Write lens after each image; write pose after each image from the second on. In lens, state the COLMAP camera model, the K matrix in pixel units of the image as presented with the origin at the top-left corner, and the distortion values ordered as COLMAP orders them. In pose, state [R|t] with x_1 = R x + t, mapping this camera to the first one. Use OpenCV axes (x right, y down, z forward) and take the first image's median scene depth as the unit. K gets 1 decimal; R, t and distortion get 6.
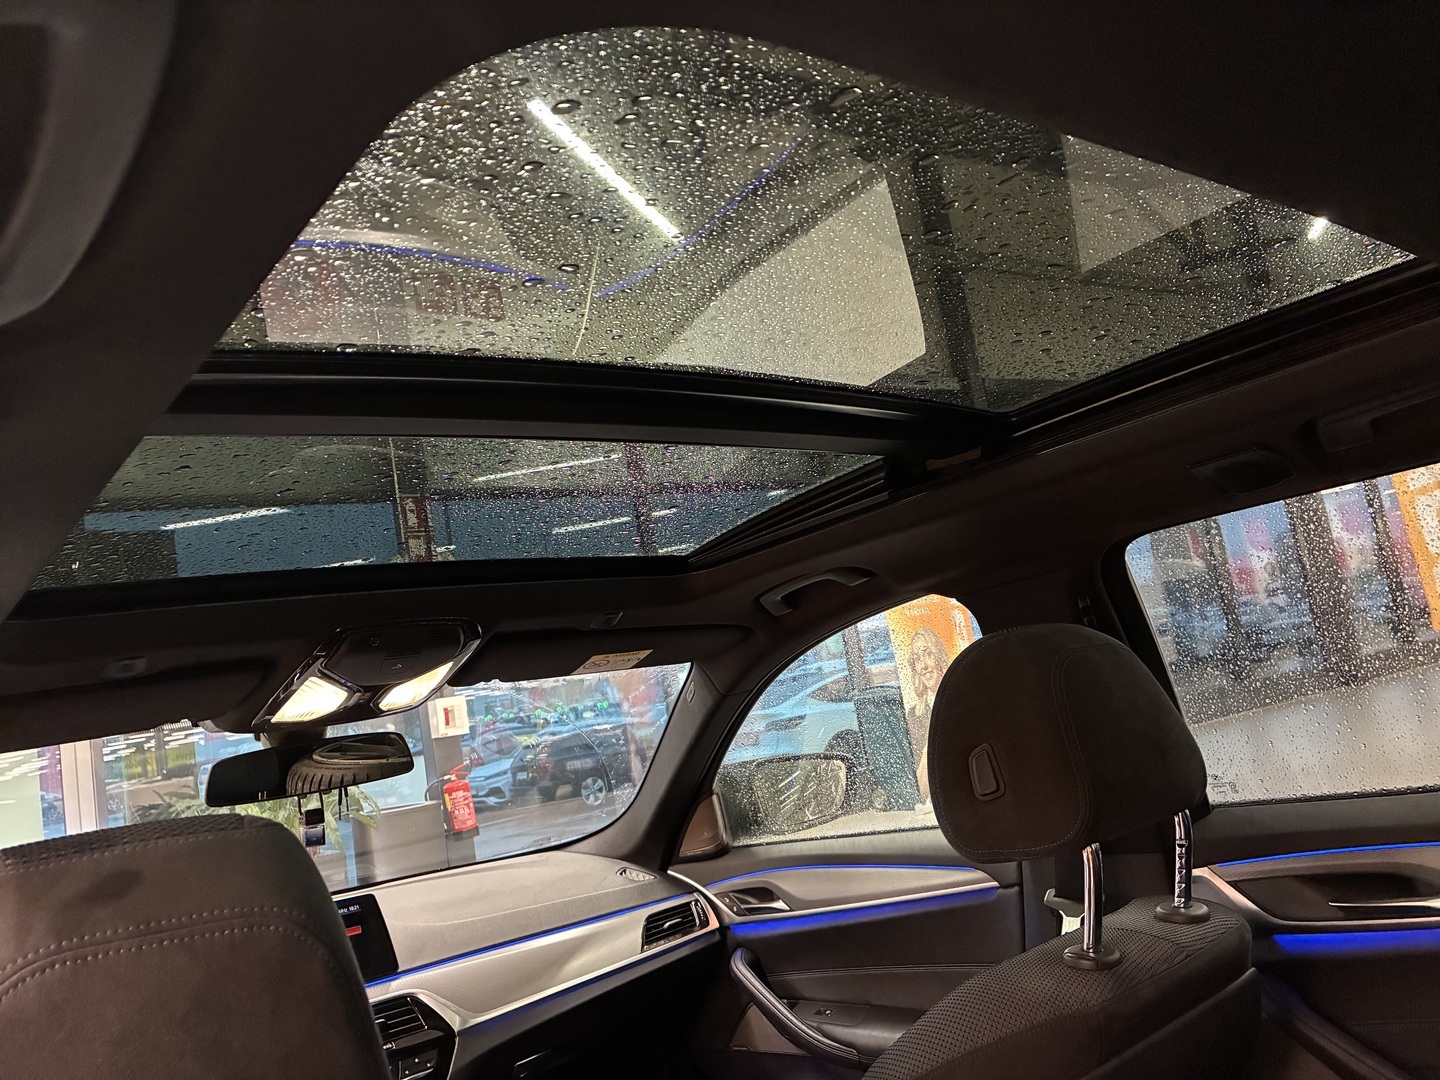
lens RADIAL K [[1141.2, 0, 723.8], [0, 1141.2, 524.1], [0, 0, 1]] dist [0.067866, 0.000693]
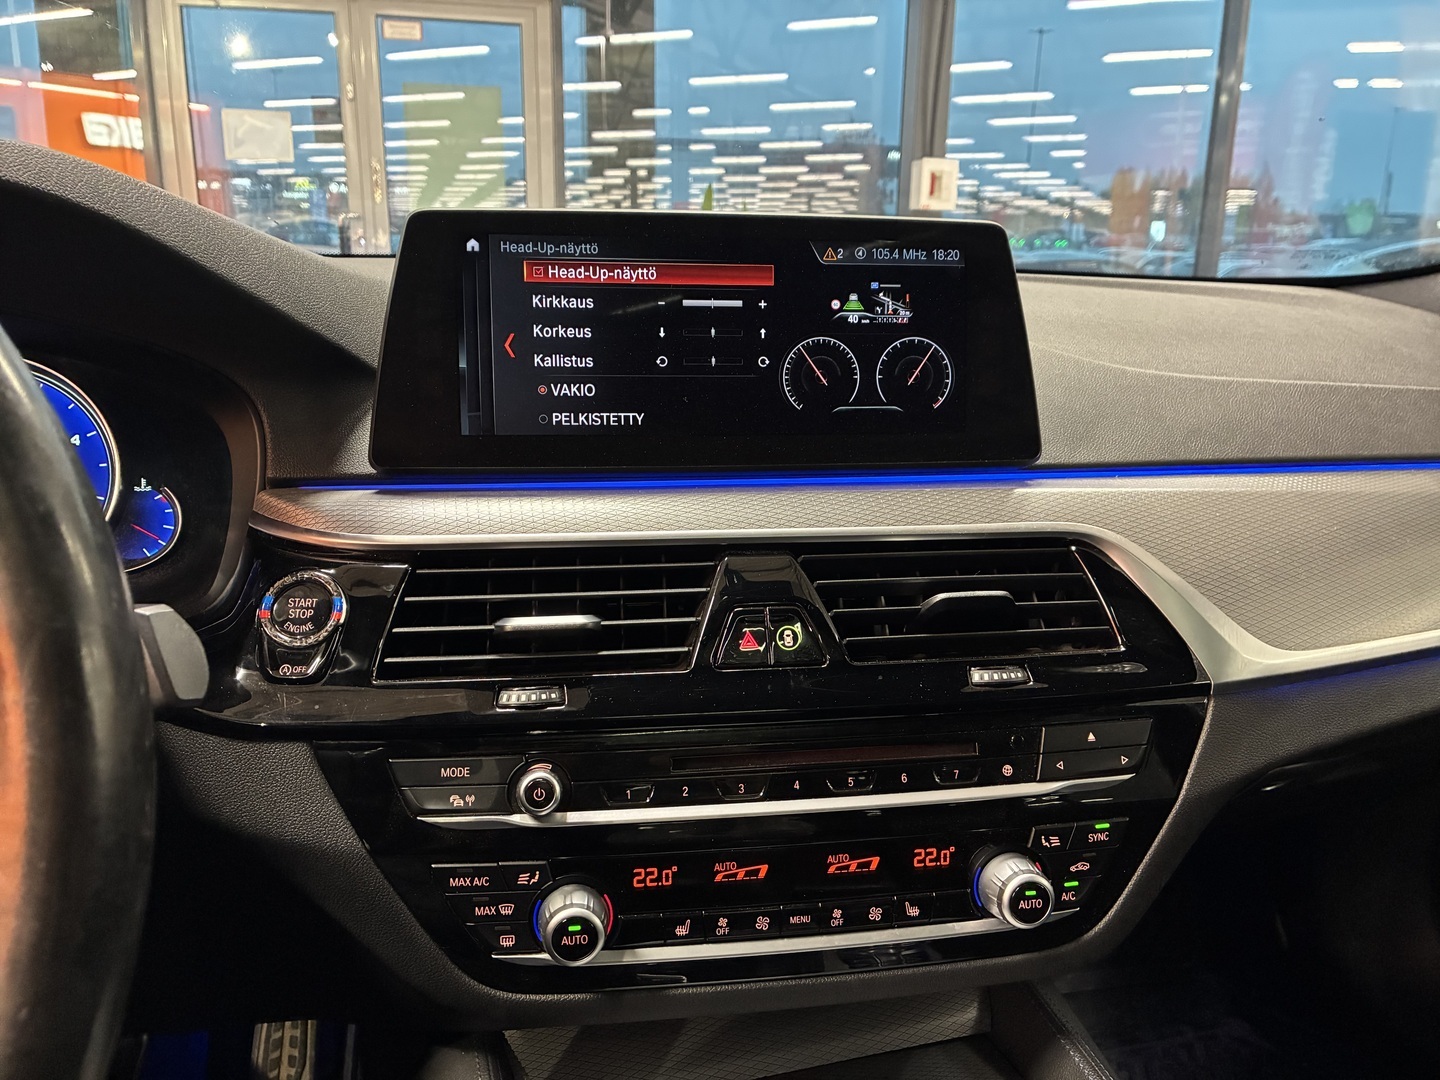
lens RADIAL K [[1097.4, 0, 720.0], [0, 1097.4, 540.0], [0, 0, 1]] dist [0.041233, -0.045275]
pose [[0.914253, 0.264921, -0.306525, -0.078091], [-0.117209, 0.897185, 0.425819, 0.083361], [0.387818, -0.353379, 0.851305, 0.203207]]
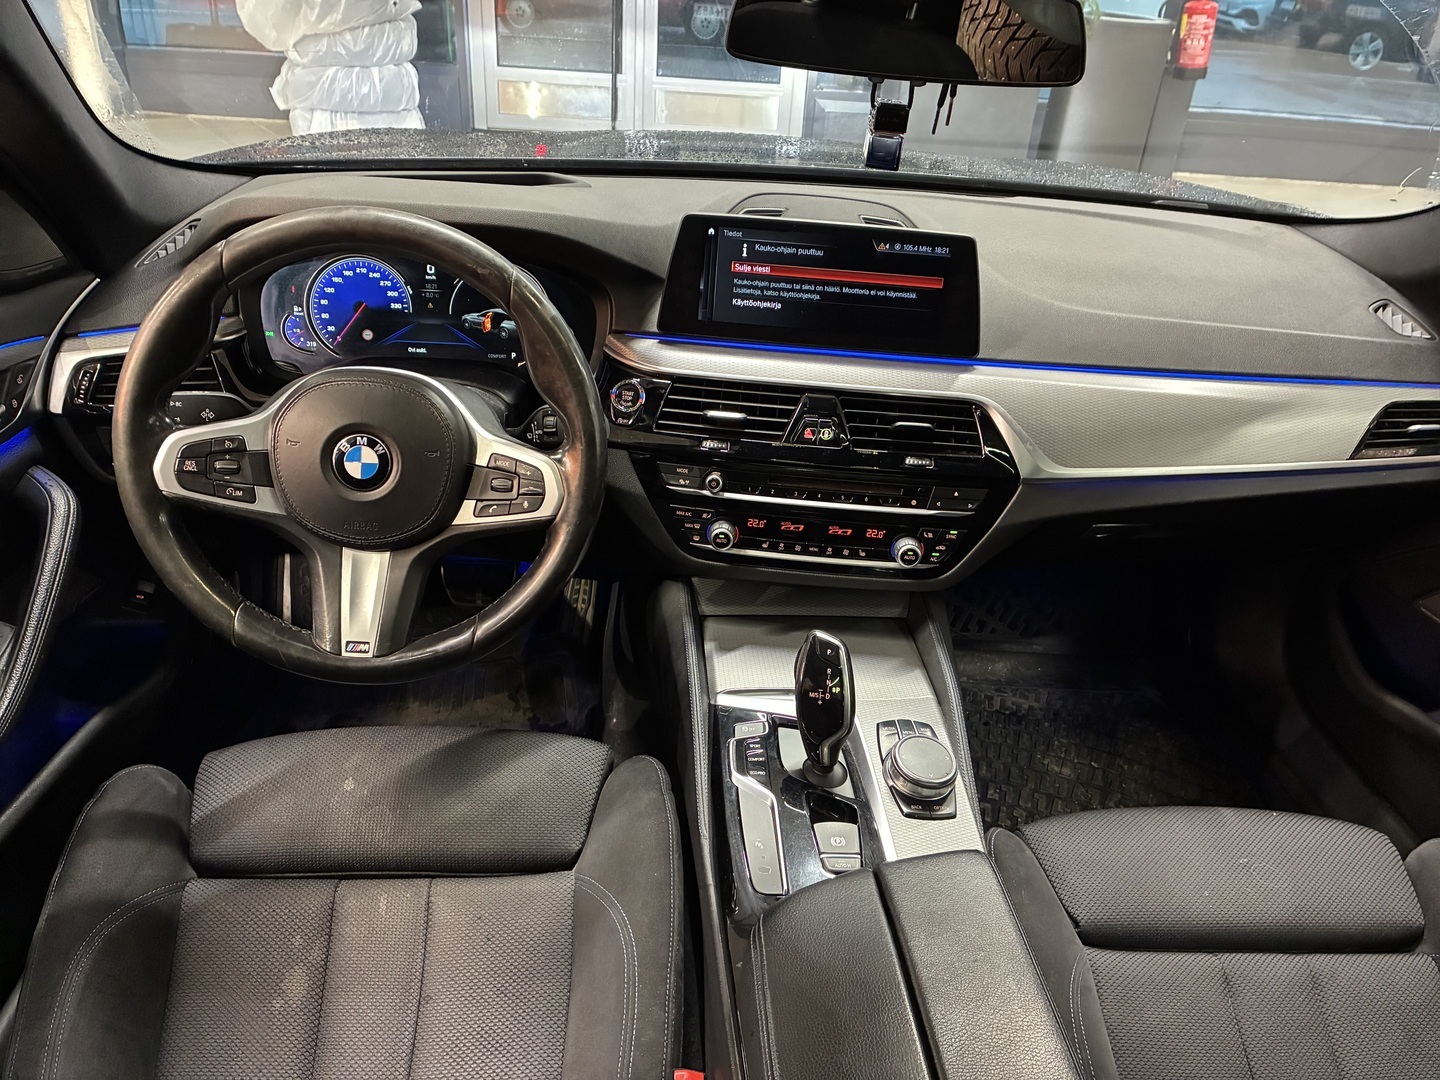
lens RADIAL K [[1095.0, 0, 715.4], [0, 1095.0, 538.4], [0, 0, 1]] dist [0.133794, -0.175150]
pose [[0.794803, 0.469908, -0.384023, -0.030449], [-0.108544, 0.732668, 0.671875, 0.012055], [0.597081, -0.492326, 0.633332, 0.131950]]
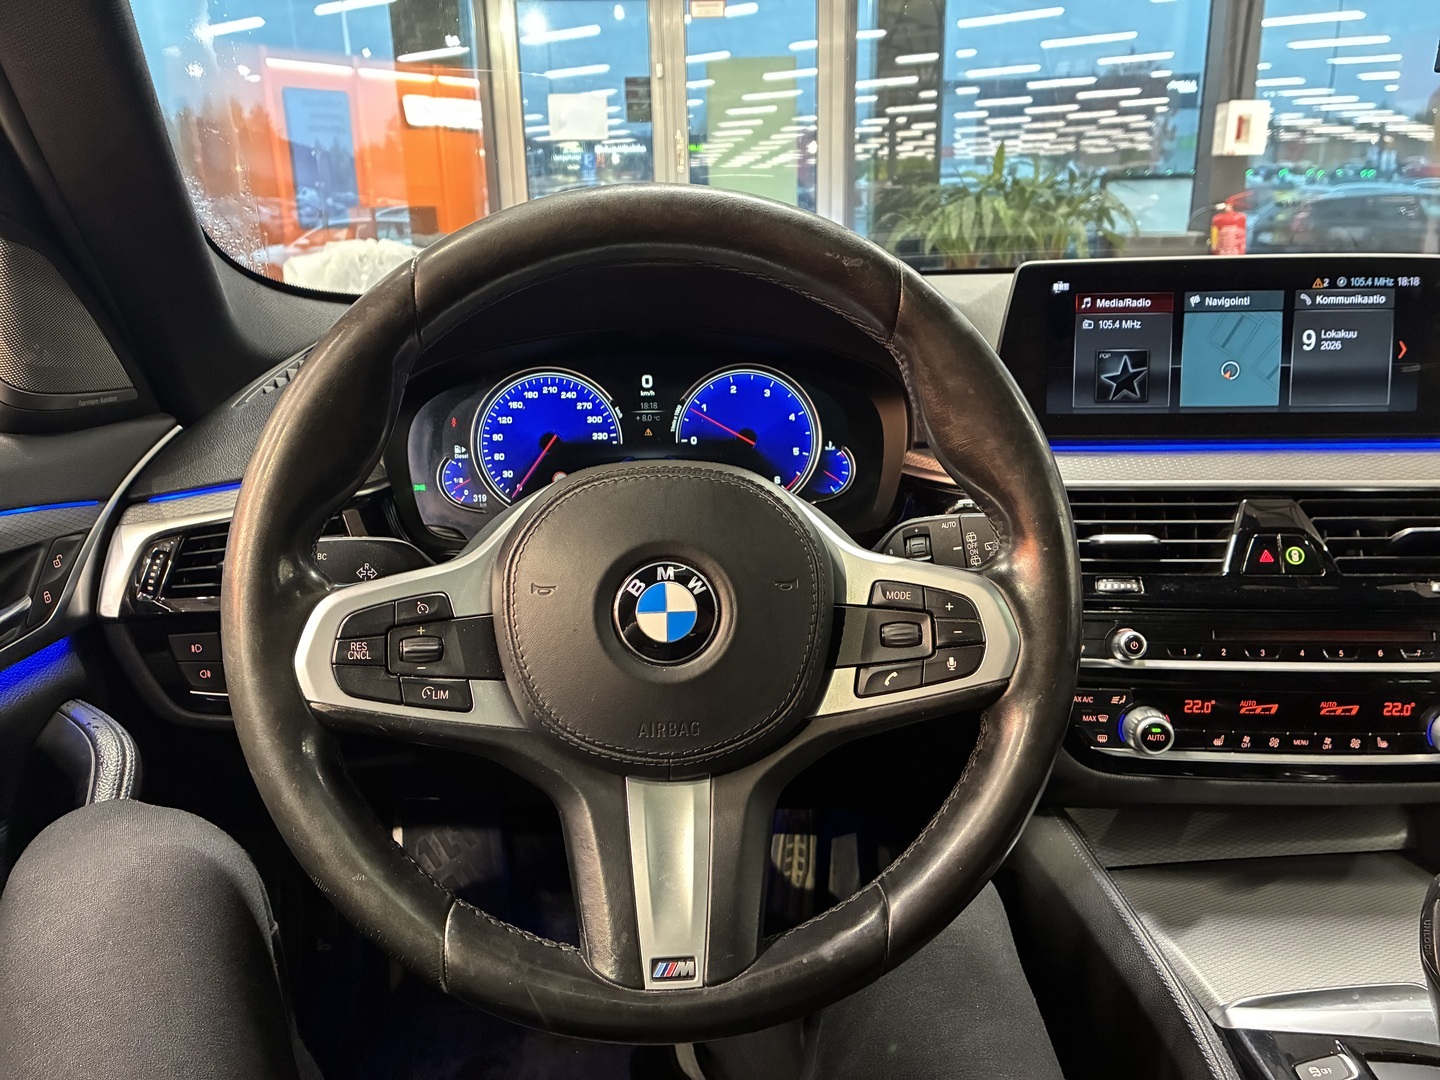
lens RADIAL K [[1109.7, 0, 711.4], [0, 1109.7, 533.1], [0, 0, 1]] dist [0.055707, -0.059659]
pose [[0.823009, 0.300551, -0.482001, -0.090772], [-0.042636, 0.878843, 0.475202, 0.066385], [0.566426, -0.370545, 0.736110, 0.146373]]
